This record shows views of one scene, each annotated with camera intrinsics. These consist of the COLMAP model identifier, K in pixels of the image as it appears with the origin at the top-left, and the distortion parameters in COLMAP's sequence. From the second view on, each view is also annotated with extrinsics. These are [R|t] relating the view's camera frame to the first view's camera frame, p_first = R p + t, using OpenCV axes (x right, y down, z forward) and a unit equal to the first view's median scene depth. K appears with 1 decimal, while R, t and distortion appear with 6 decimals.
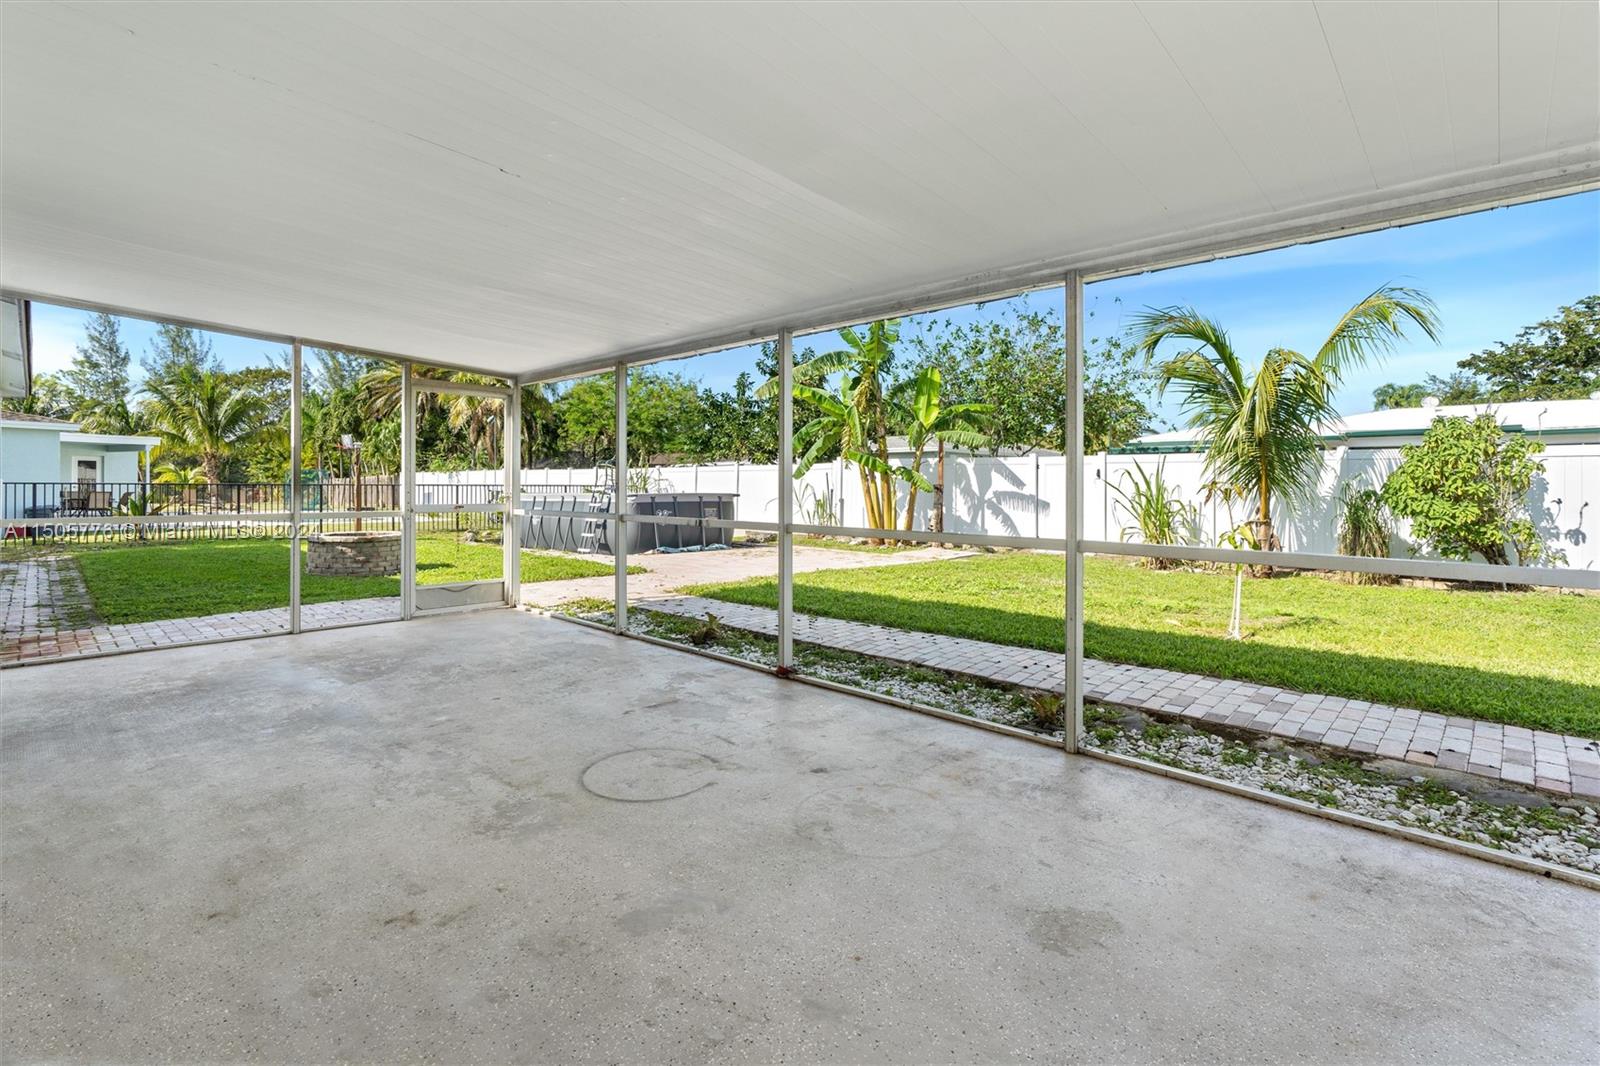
lens RADIAL K [[716.7, 0, 803.7], [0, 716.7, 499.7], [0, 0, 1]] dist [-0.011405, 0.000070]
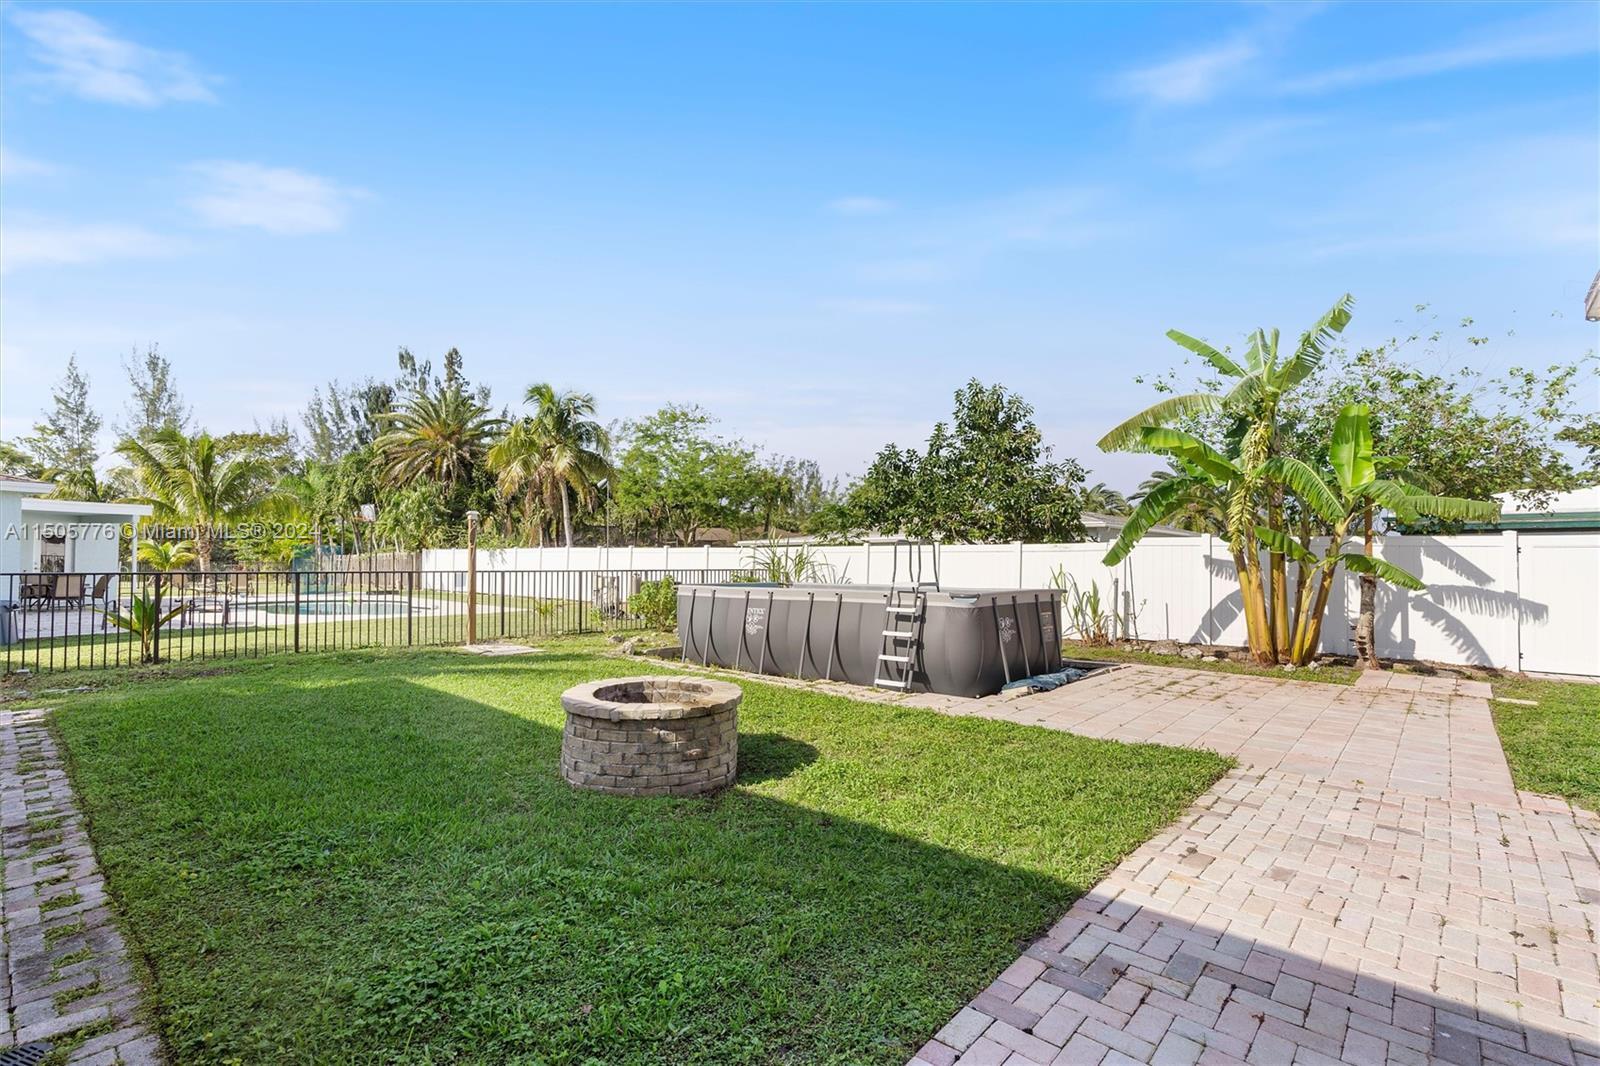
lens RADIAL K [[730.0, 0, 800.0], [0, 730.0, 533.0], [0, 0, 1]] dist [-0.003562, -0.000636]
pose [[0.999866, 0.002536, 0.016161, -0.128472], [-0.001589, 0.998295, -0.058348, -0.007387], [-0.016281, 0.058314, 0.998165, 0.118629]]
